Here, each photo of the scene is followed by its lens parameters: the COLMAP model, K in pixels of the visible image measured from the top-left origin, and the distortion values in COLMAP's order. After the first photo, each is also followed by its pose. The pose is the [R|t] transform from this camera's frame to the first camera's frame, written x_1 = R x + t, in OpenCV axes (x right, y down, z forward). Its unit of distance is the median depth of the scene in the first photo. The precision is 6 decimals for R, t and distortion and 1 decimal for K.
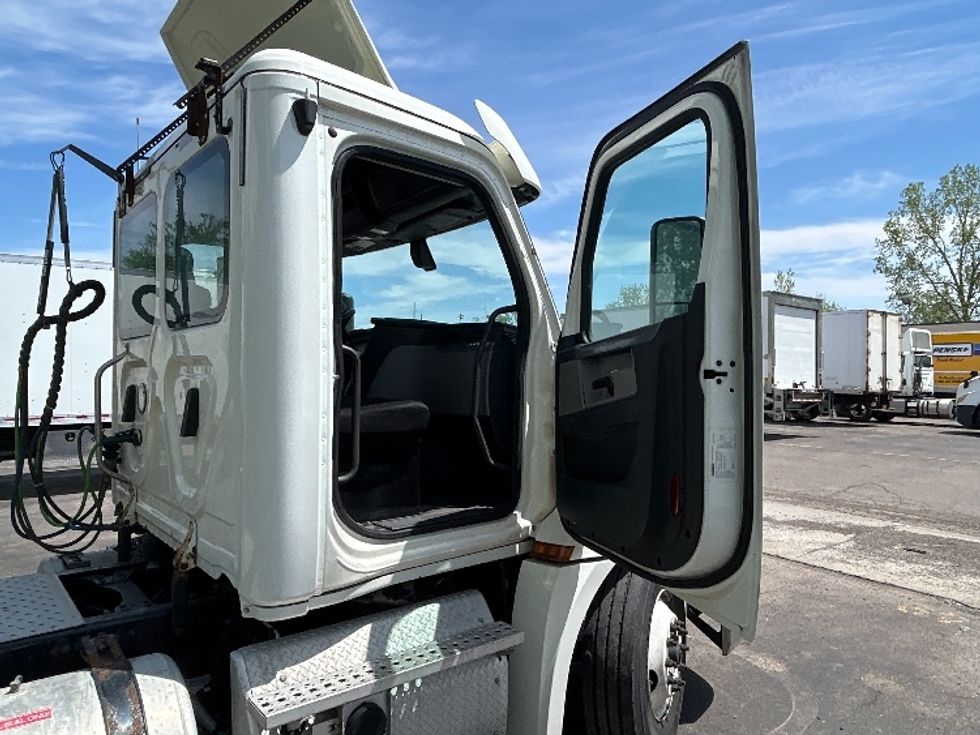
lens RADIAL K [[666.2, 0, 489.9], [0, 666.2, 371.9], [0, 0, 1]] dist [-0.008715, -0.001474]
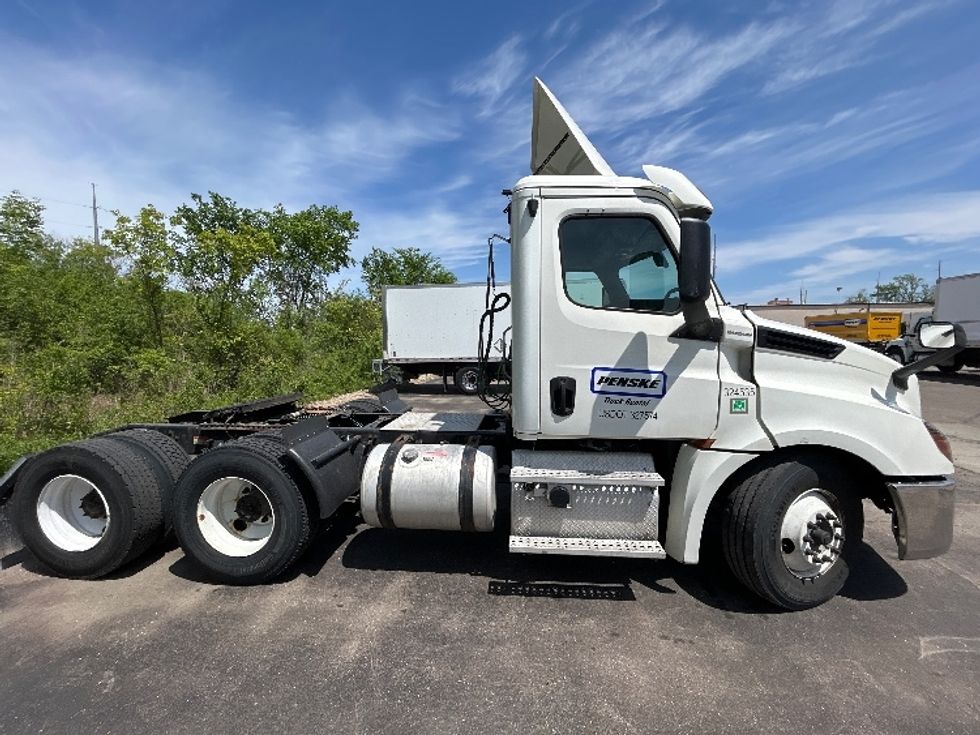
lens RADIAL K [[391.6, 0, 493.0], [0, 391.6, 369.3], [0, 0, 1]] dist [-0.003957, 0.000061]
pose [[0.708657, 0.046840, -0.703997, 0.353047], [0.014122, 0.996652, 0.080527, 0.016355], [0.705412, -0.067008, 0.705623, 0.002079]]
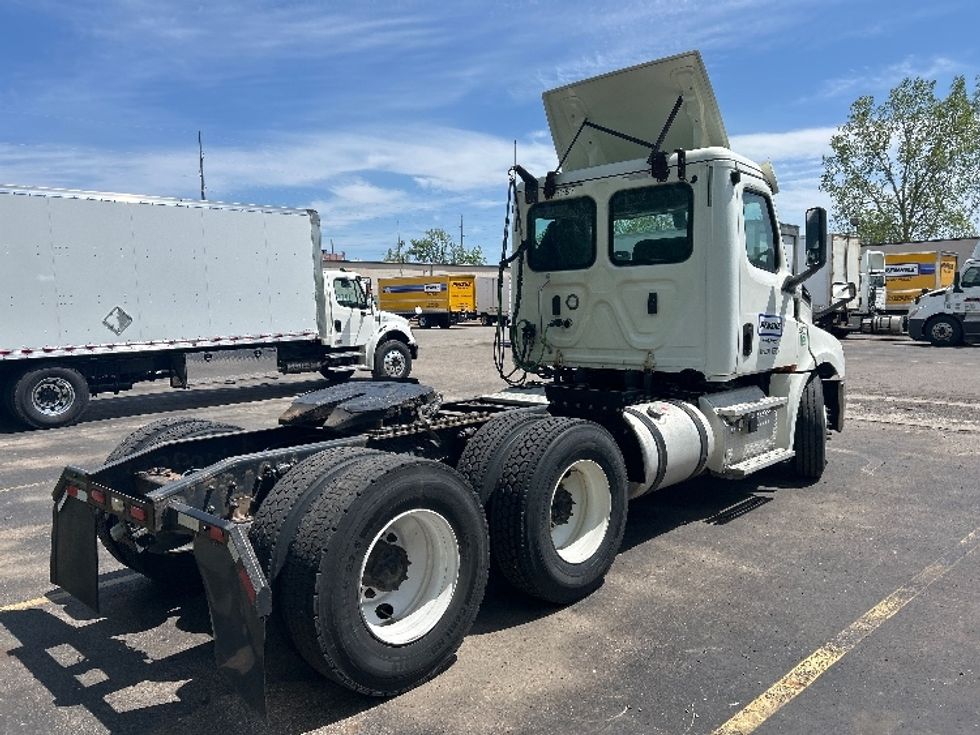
lens RADIAL K [[732.0, 0, 496.6], [0, 732.0, 375.6], [0, 0, 1]] dist [0.016205, -0.002521]
pose [[0.992270, -0.030489, 0.120295, -1.000500], [0.018223, 0.994640, 0.101778, 0.033838], [-0.122753, -0.098799, 0.987507, -1.087838]]
